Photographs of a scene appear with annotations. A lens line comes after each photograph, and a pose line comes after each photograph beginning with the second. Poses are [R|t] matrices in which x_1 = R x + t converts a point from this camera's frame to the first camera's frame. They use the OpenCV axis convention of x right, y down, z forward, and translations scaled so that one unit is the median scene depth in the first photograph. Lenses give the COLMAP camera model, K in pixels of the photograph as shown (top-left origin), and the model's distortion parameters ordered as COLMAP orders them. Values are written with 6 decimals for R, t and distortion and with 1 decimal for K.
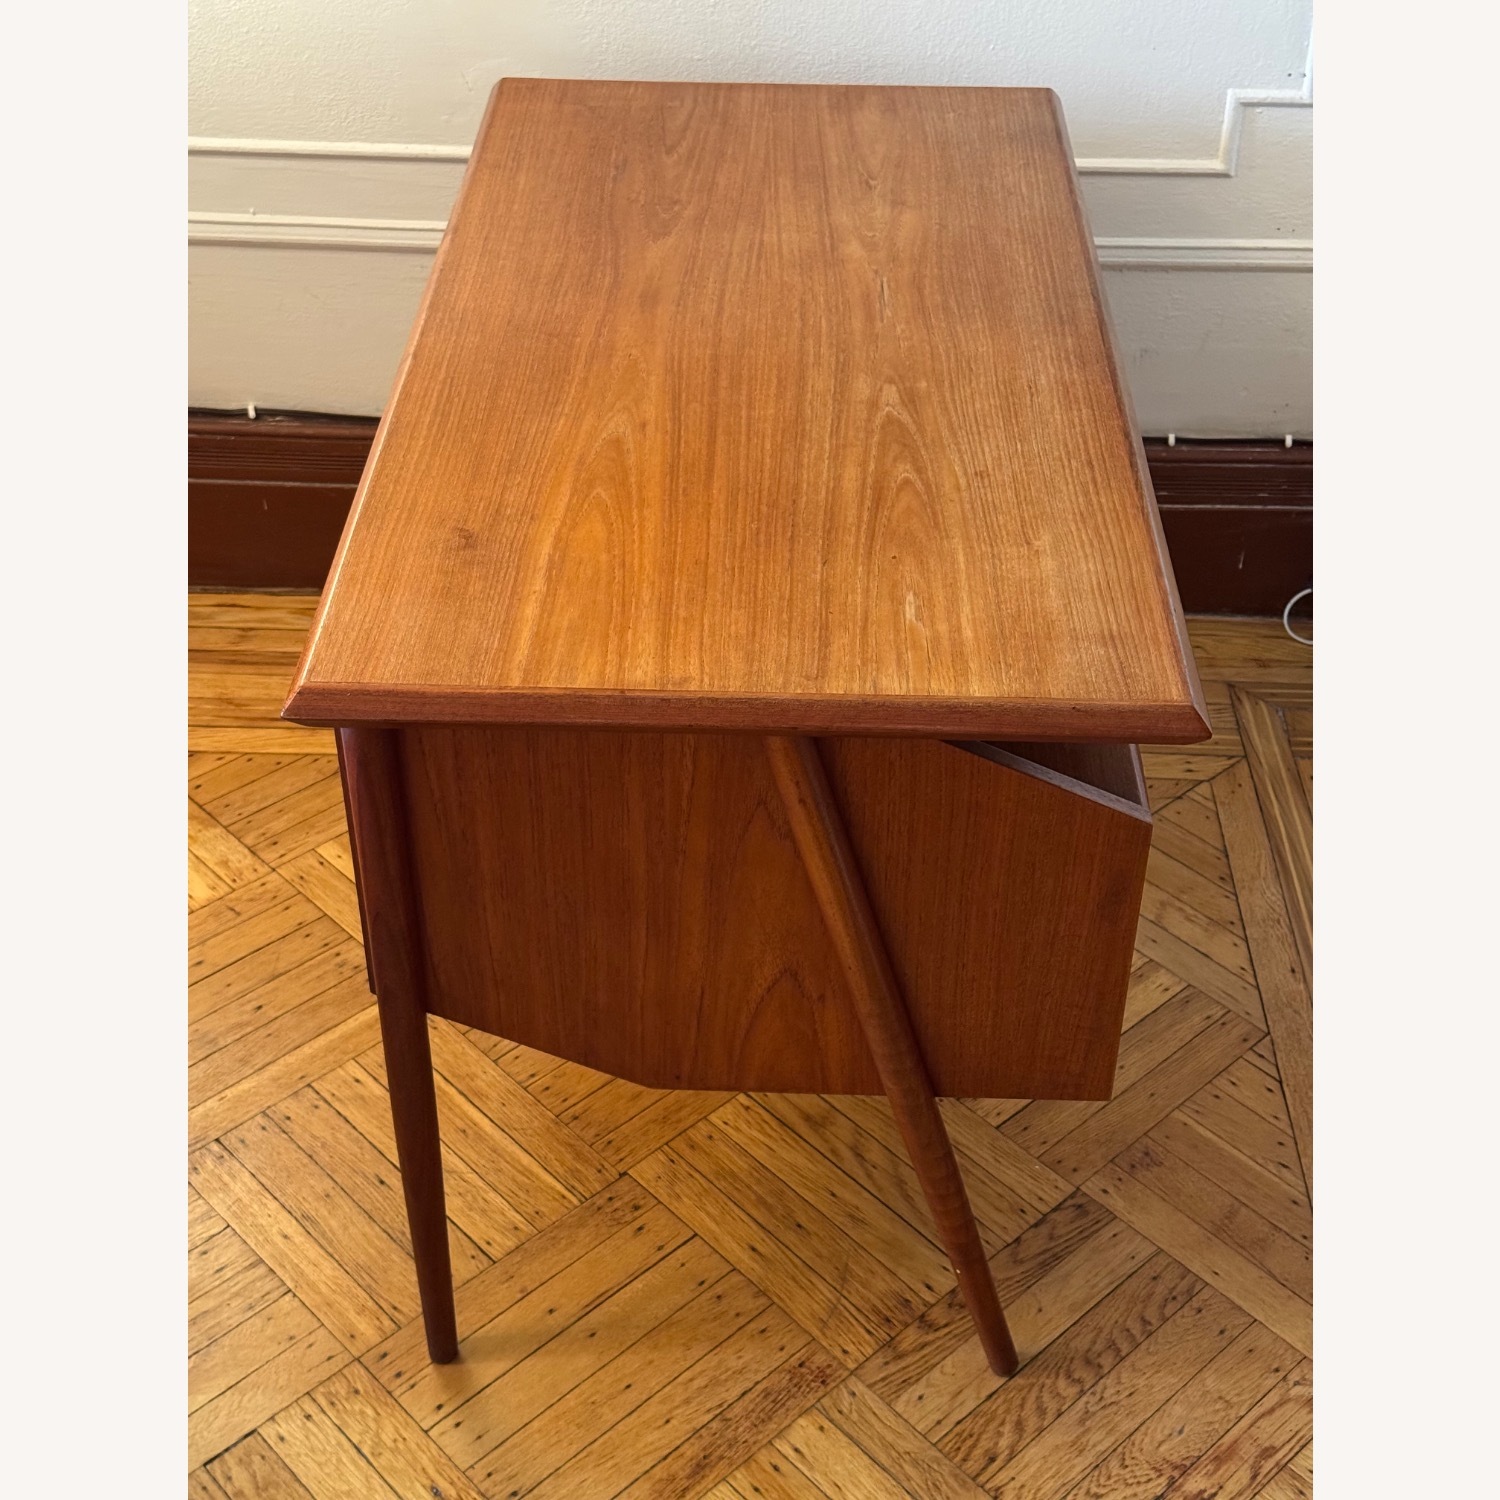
lens RADIAL K [[2097.2, 0, 749.9], [0, 2097.2, 746.5], [0, 0, 1]] dist [0.109048, 0.000000]
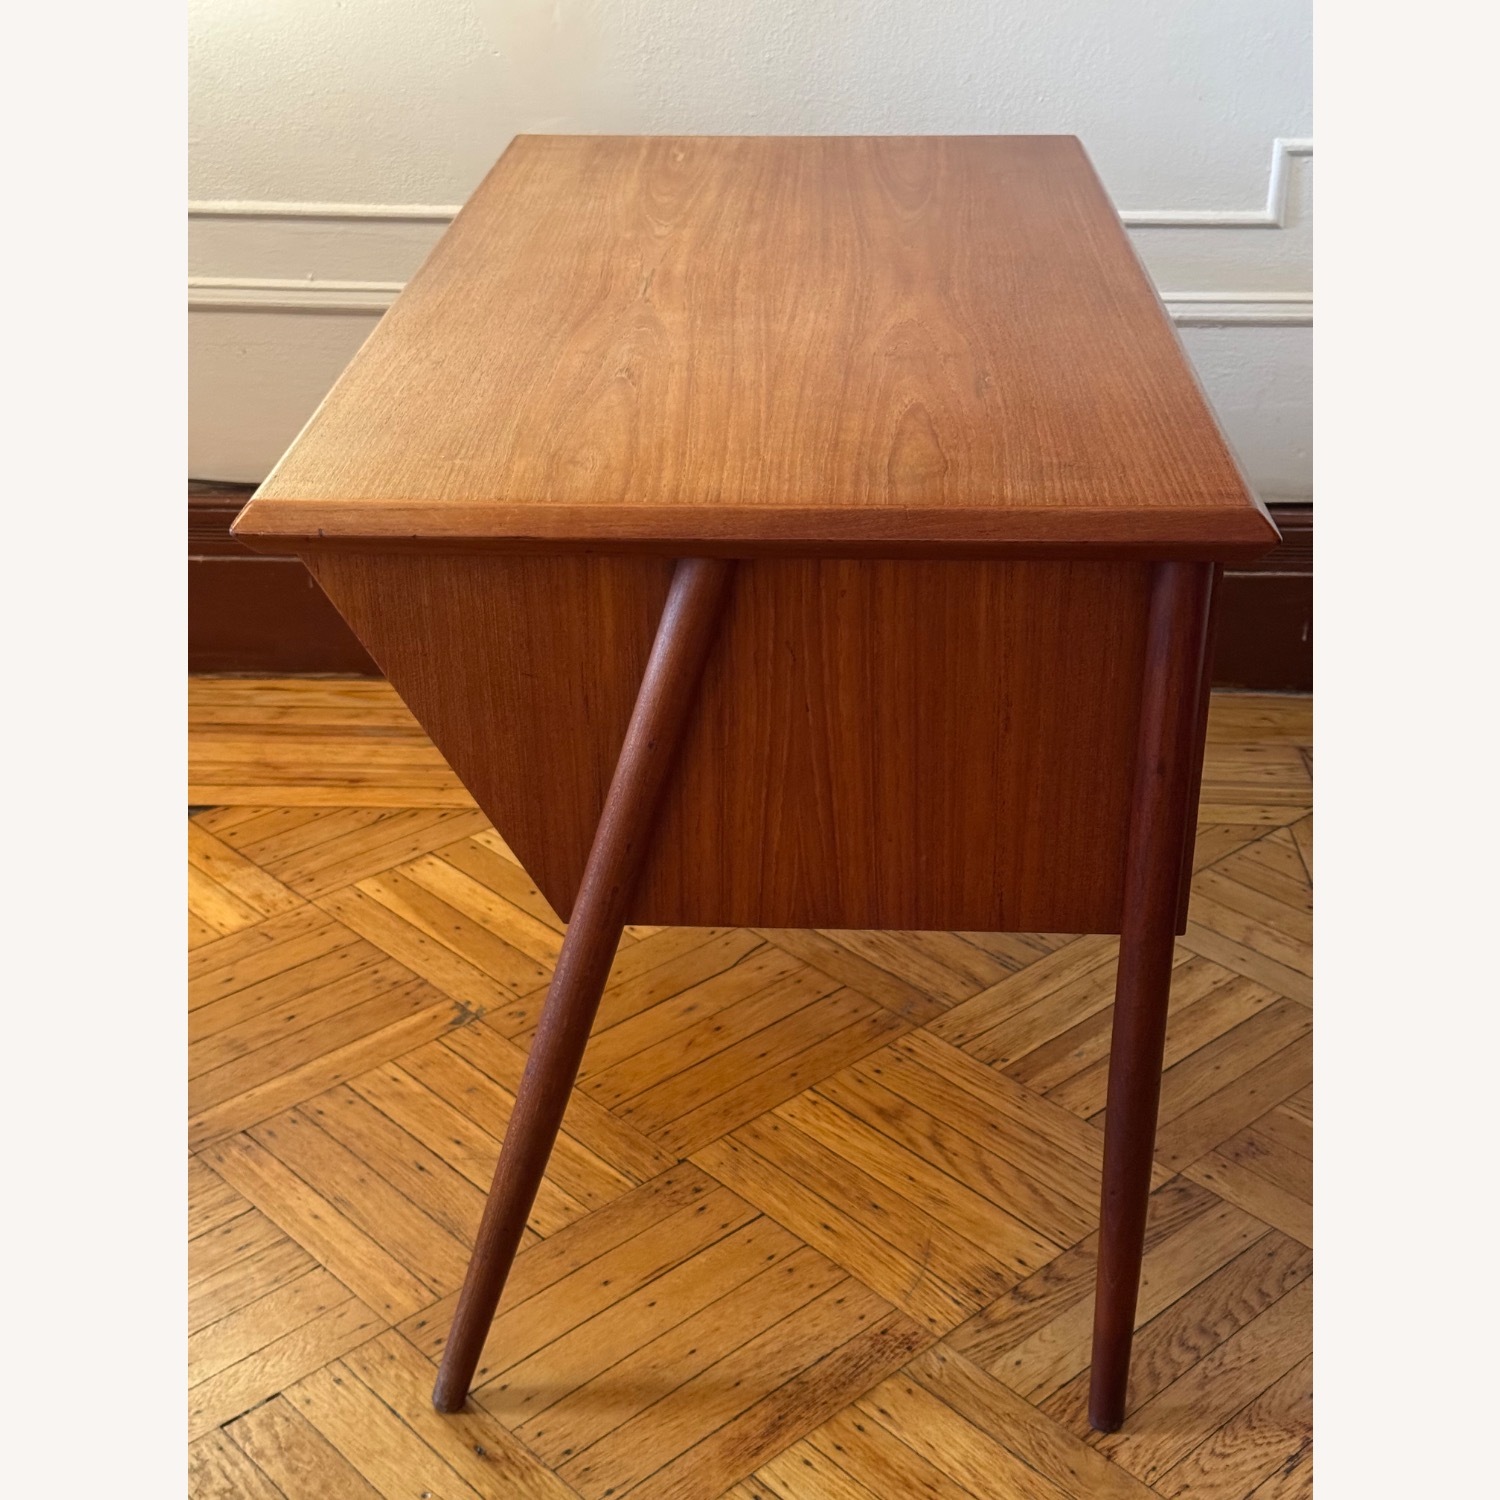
lens RADIAL K [[2097.2, 0, 753.8], [0, 2097.2, 755.9], [0, 0, 1]] dist [0.109048, 0.000000]
pose [[0.999969, -0.004549, -0.006358, -0.021936], [0.003331, 0.983682, -0.179887, 0.191501], [0.007073, 0.179860, 0.983667, 0.062274]]
